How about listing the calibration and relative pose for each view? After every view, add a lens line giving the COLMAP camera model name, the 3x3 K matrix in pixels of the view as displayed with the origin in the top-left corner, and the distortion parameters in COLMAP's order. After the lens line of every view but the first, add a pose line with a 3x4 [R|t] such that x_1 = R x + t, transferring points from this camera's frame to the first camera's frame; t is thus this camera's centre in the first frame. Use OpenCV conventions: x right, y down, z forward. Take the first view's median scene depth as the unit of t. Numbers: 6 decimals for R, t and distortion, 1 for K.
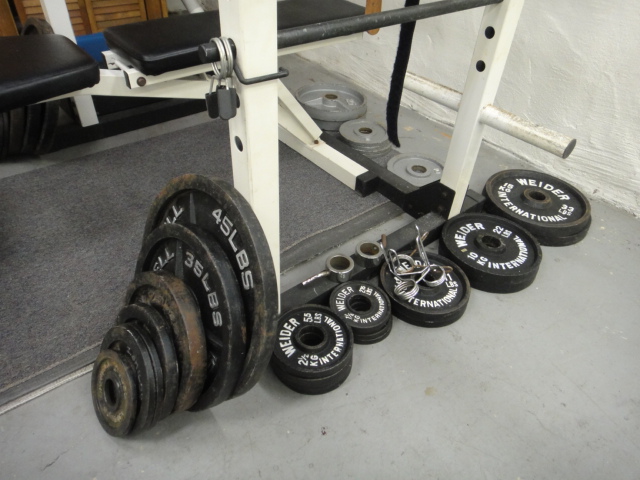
lens RADIAL K [[459.2, 0, 321.4], [0, 459.2, 237.0], [0, 0, 1]] dist [0.007700, 0.001983]
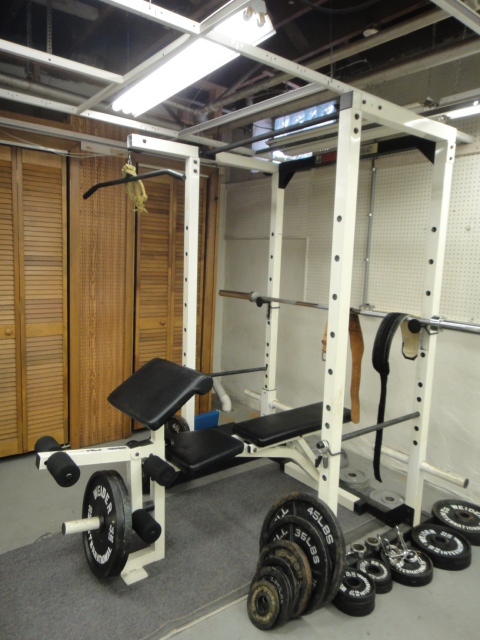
lens RADIAL K [[459.2, 0, 245.6], [0, 459.2, 318.8], [0, 0, 1]] dist [0.007700, 0.001983]
pose [[0.999203, -0.010998, -0.038368, -0.339550], [-0.011166, 0.845879, -0.533257, 0.277915], [0.038320, 0.533261, 0.845082, -1.101602]]
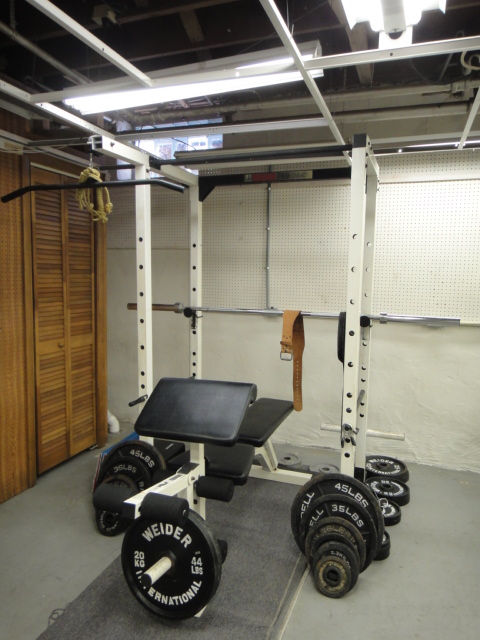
lens RADIAL K [[459.2, 0, 245.9], [0, 459.2, 319.4], [0, 0, 1]] dist [0.007700, 0.001983]
pose [[0.863524, -0.094273, 0.495418, -1.438636], [0.347153, 0.823687, -0.448357, 0.123827], [-0.365802, 0.559153, 0.744001, -0.996267]]
